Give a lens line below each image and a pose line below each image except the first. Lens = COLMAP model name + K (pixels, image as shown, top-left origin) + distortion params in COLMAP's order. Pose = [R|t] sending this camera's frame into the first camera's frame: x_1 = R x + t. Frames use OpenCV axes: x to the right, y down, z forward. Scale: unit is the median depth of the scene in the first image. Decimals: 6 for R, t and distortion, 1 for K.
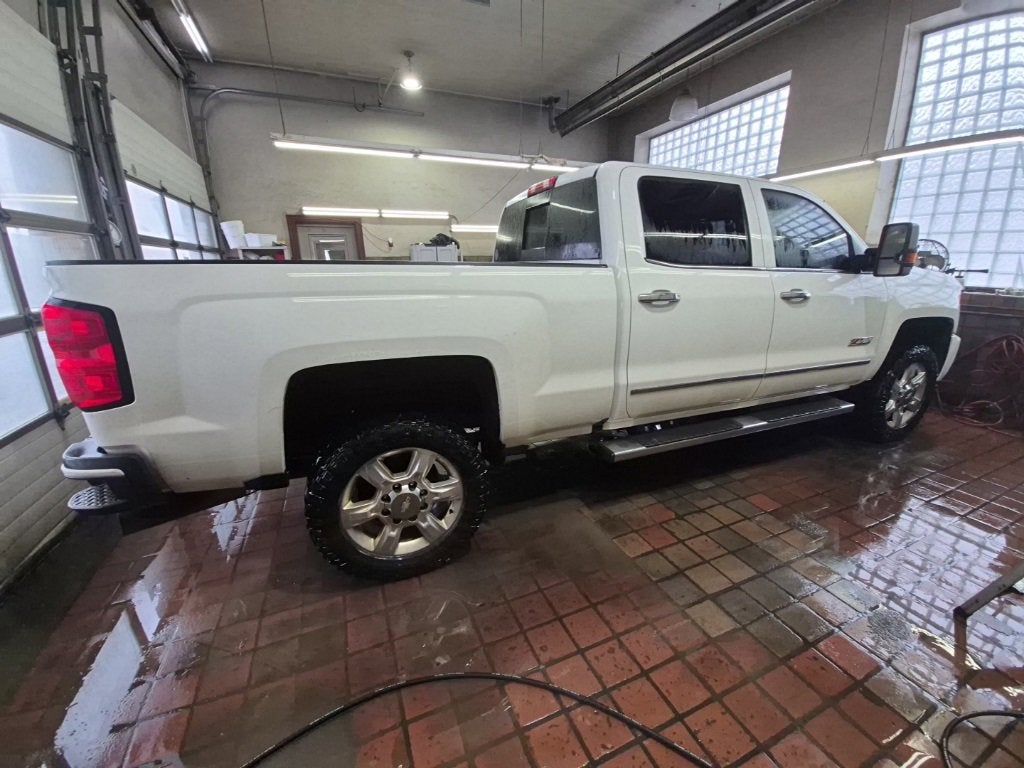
lens RADIAL K [[401.2, 0, 510.2], [0, 401.2, 398.2], [0, 0, 1]] dist [0.000094, -0.011994]
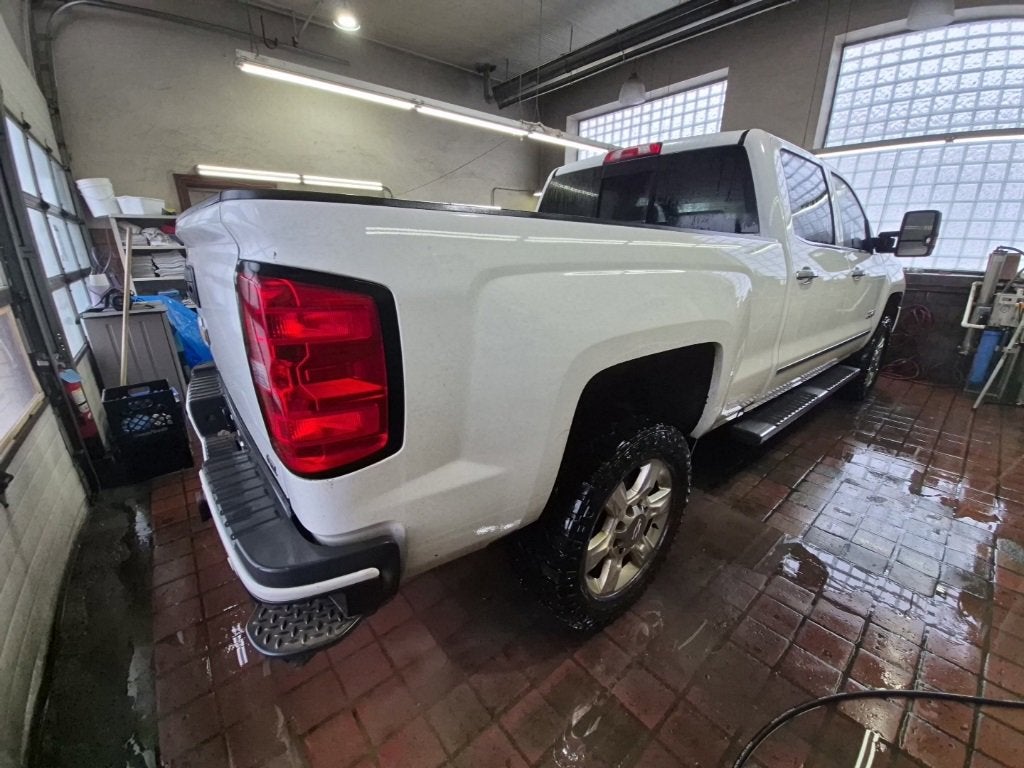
lens RADIAL K [[400.3, 0, 509.7], [0, 400.3, 397.7], [0, 0, 1]] dist [0.000767, -0.011117]
pose [[0.954056, -0.090695, 0.285574, -0.317690], [0.080785, 0.995655, 0.046321, -0.026556], [-0.288534, -0.021123, 0.957237, 0.131278]]
